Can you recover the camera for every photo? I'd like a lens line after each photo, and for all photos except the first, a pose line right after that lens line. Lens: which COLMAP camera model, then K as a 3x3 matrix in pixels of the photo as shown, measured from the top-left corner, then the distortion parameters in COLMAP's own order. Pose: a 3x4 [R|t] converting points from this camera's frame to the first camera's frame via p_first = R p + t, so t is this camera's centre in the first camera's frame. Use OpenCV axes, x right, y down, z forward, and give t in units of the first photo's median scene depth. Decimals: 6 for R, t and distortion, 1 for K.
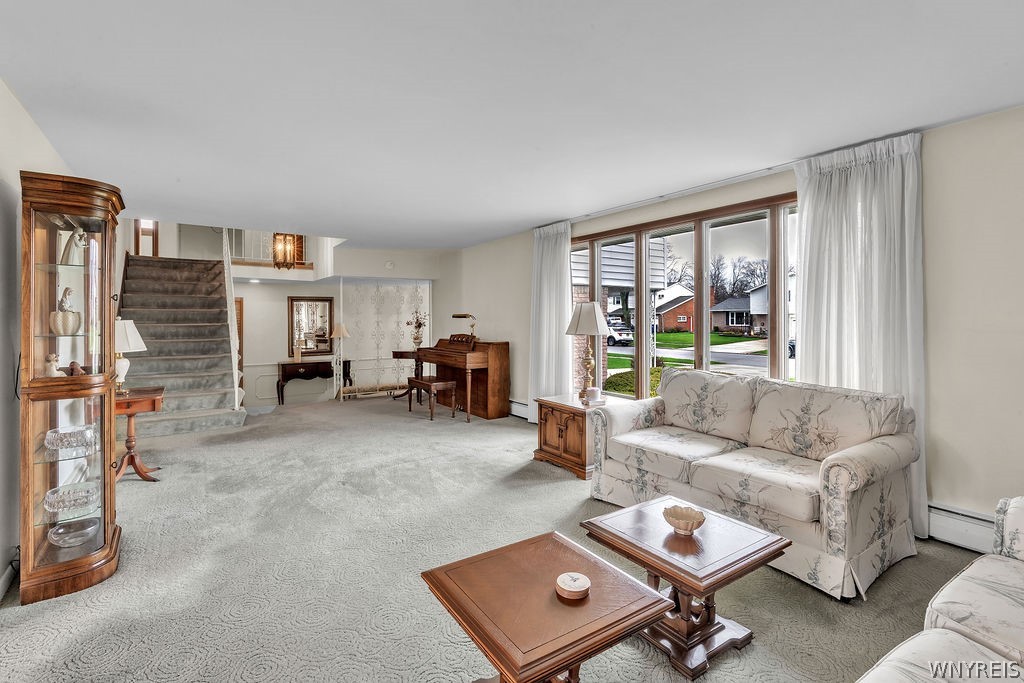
lens RADIAL K [[473.5, 0, 518.0], [0, 473.5, 331.9], [0, 0, 1]] dist [-0.000781, -0.000567]
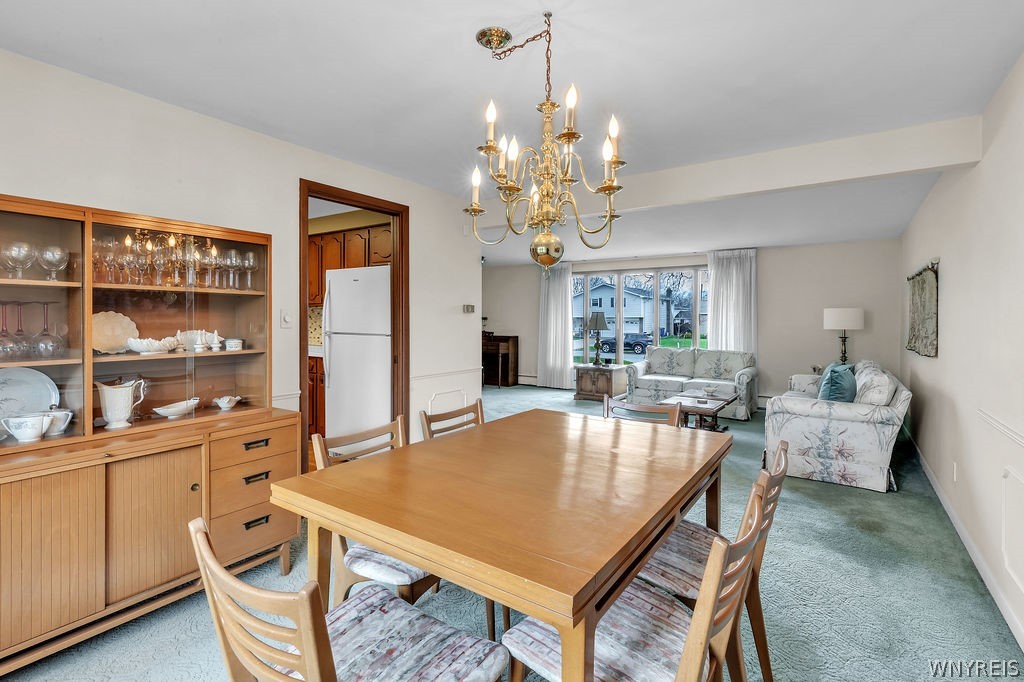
lens RADIAL K [[473.5, 0, 507.8], [0, 473.5, 333.3], [0, 0, 1]] dist [-0.000781, -0.000567]
pose [[0.942683, -0.010267, 0.333532, -1.077380], [0.008603, 0.999942, 0.006464, 0.005209], [-0.333579, -0.003224, 0.942717, -0.813435]]
